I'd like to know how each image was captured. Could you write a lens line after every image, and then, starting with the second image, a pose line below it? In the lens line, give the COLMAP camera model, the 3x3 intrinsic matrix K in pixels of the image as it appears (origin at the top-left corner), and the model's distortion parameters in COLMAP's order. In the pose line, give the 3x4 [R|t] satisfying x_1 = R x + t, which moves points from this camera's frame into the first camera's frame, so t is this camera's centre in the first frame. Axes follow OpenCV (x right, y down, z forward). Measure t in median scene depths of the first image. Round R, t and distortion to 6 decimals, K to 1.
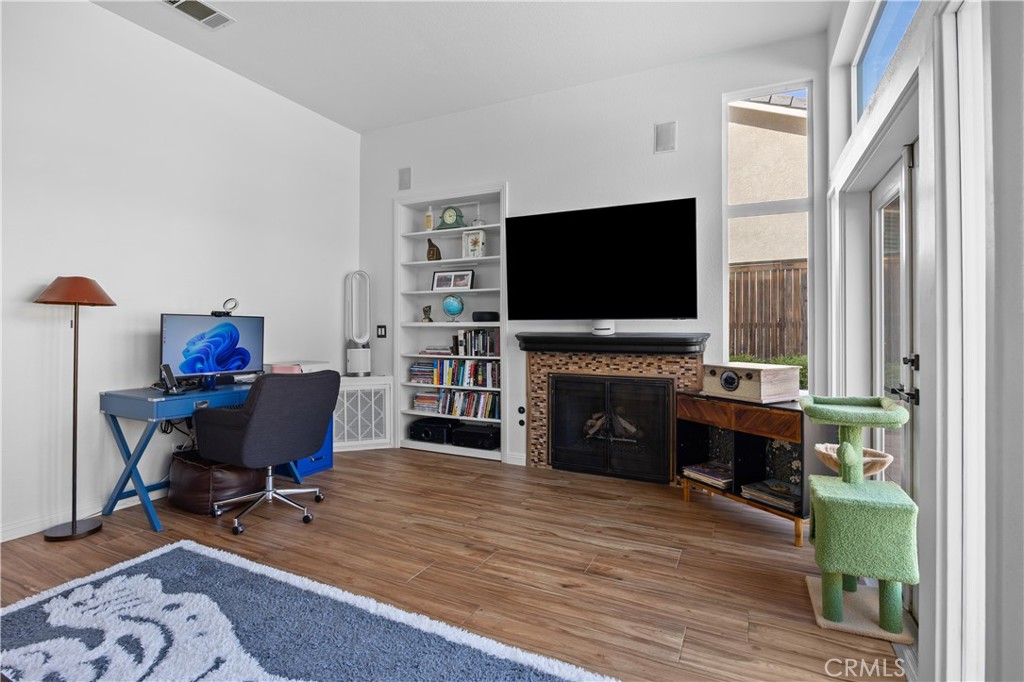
lens RADIAL K [[492.2, 0, 509.9], [0, 492.2, 324.5], [0, 0, 1]] dist [-0.012997, 0.000074]
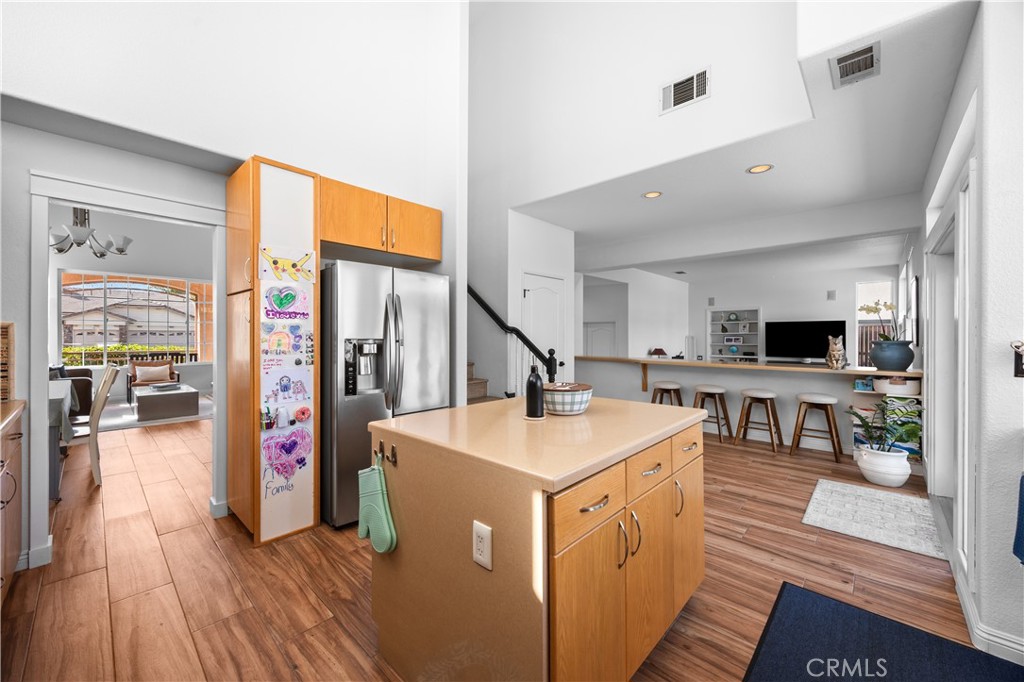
lens RADIAL K [[394.6, 0, 510.3], [0, 394.6, 337.2], [0, 0, 1]] dist [0.000325, -0.000035]
pose [[0.956972, -0.000255, -0.290181, -0.688178], [0.003856, 0.999923, 0.011836, -0.141608], [0.290155, -0.012445, 0.956899, -1.490747]]
